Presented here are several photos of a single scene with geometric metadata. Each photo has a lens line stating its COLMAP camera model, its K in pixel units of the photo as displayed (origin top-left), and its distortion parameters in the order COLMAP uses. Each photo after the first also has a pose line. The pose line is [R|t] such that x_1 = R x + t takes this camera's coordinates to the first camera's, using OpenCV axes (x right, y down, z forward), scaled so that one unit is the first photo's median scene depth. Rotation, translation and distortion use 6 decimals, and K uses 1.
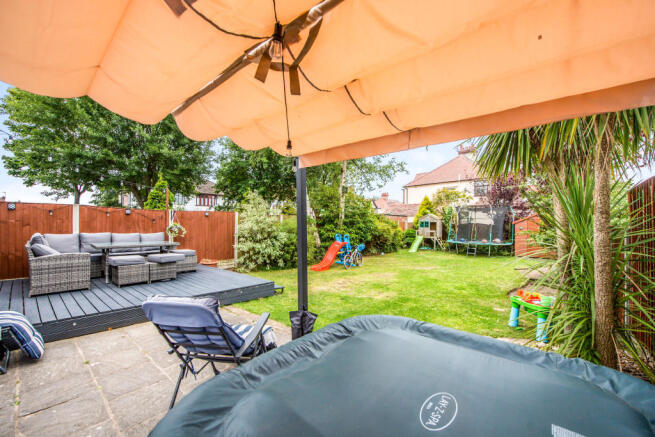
lens RADIAL K [[265.6, 0, 338.2], [0, 265.6, 218.3], [0, 0, 1]] dist [-0.001144, -0.000547]
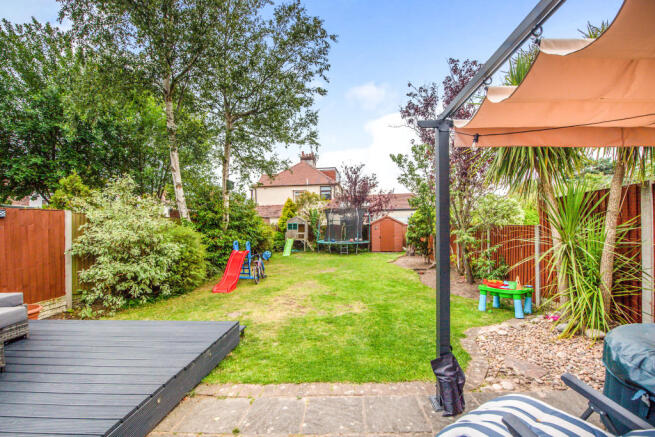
lens RADIAL K [[265.6, 0, 338.2], [0, 265.6, 218.3], [0, 0, 1]] dist [-0.001144, -0.000547]
pose [[0.786562, 0.001563, 0.617510, -0.285101], [0.002945, 0.999976, -0.006283, -0.001763], [-0.617505, 0.006761, 0.786538, 0.224030]]
